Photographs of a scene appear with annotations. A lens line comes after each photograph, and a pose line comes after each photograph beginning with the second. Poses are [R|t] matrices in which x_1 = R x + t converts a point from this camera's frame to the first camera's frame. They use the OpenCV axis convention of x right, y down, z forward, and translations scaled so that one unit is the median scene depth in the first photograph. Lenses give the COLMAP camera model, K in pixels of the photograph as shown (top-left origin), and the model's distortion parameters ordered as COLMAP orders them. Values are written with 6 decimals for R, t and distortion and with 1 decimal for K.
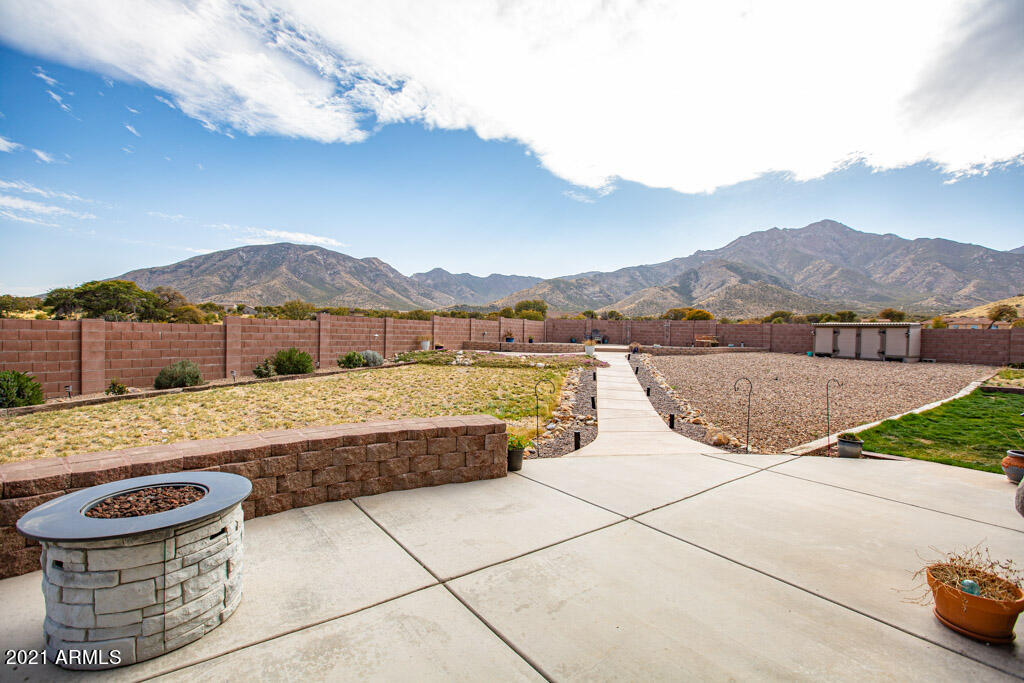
lens RADIAL K [[465.8, 0, 508.5], [0, 465.8, 341.1], [0, 0, 1]] dist [-0.024413, 0.007425]
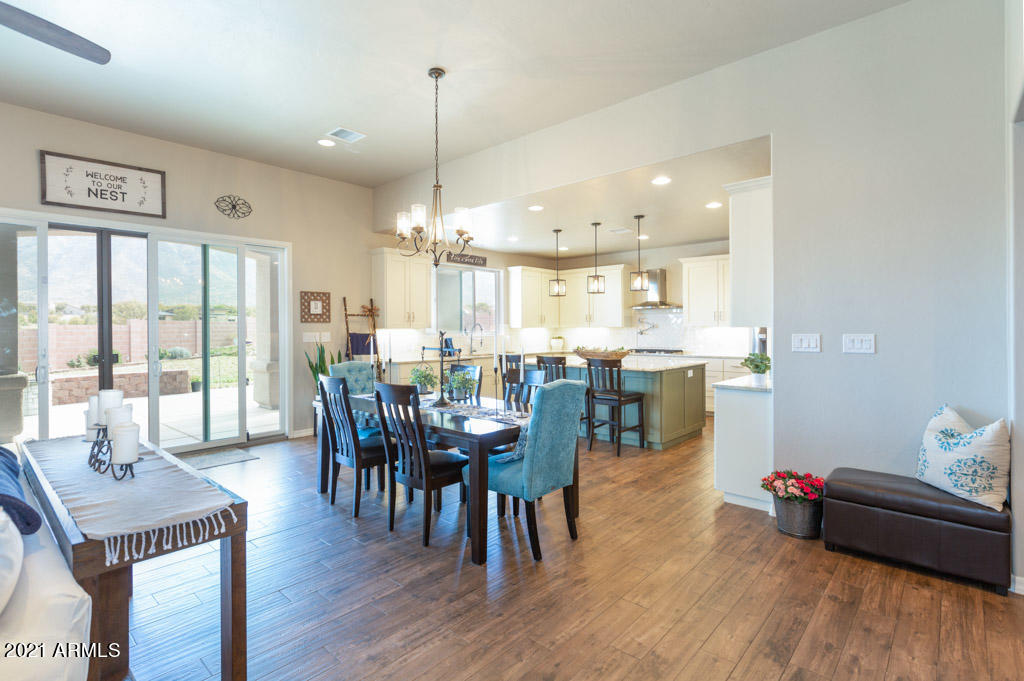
lens RADIAL K [[507.3, 0, 515.7], [0, 507.3, 331.1], [0, 0, 1]] dist [0.004497, -0.000522]
pose [[0.978997, -0.032741, 0.201229, 0.091013], [0.034380, 0.999398, -0.004654, 0.004295], [-0.200956, 0.011475, 0.979533, -0.150797]]
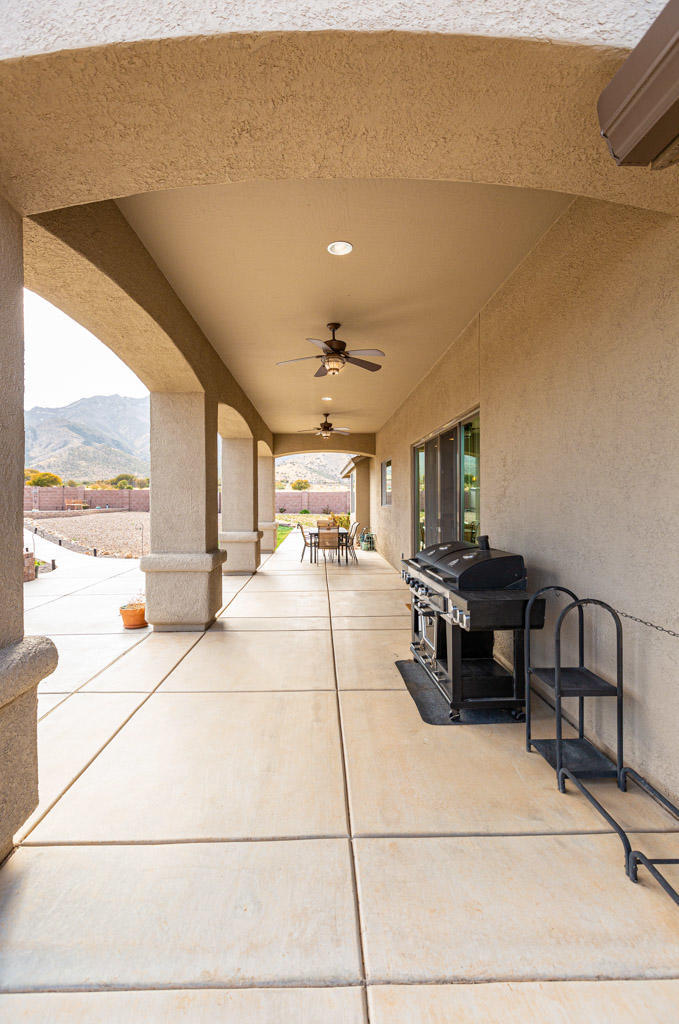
lens RADIAL K [[465.8, 0, 329.1], [0, 465.8, 506.9], [0, 0, 1]] dist [-0.024413, 0.007425]
pose [[0.582695, -0.039113, 0.811749, -0.073902], [0.031971, 0.999171, 0.025194, -0.001886], [-0.812062, 0.011272, 0.583462, -0.093168]]
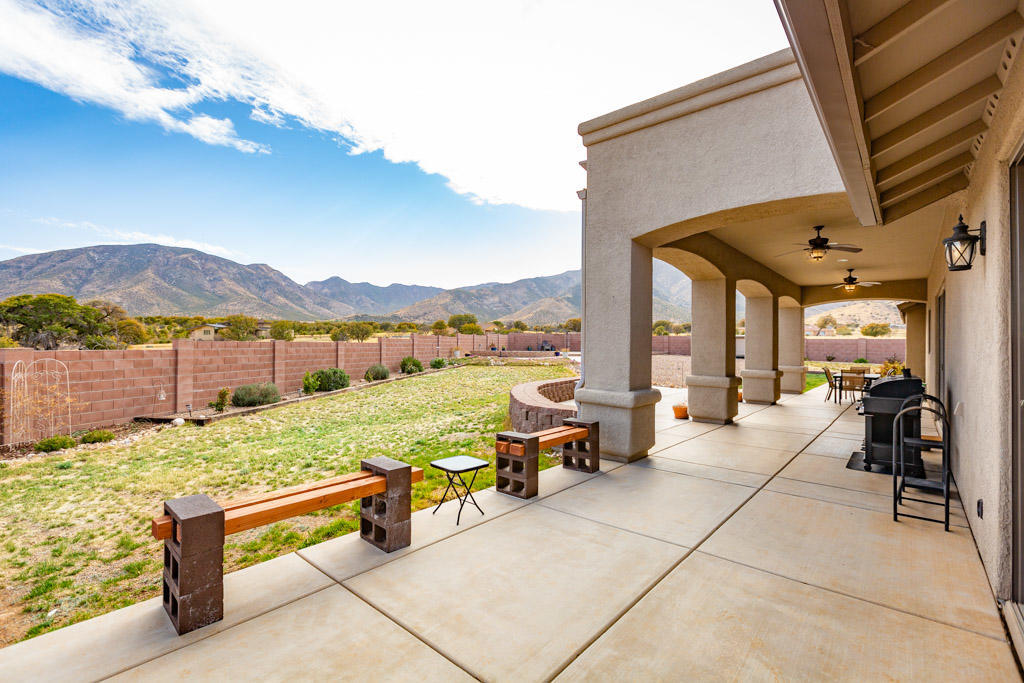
lens RADIAL K [[465.8, 0, 515.8], [0, 465.8, 339.8], [0, 0, 1]] dist [-0.024413, 0.007425]
pose [[0.973740, -0.010110, 0.227438, -0.113381], [0.015238, 0.999667, -0.020802, -0.000952], [-0.227152, 0.023722, 0.973570, -0.149842]]
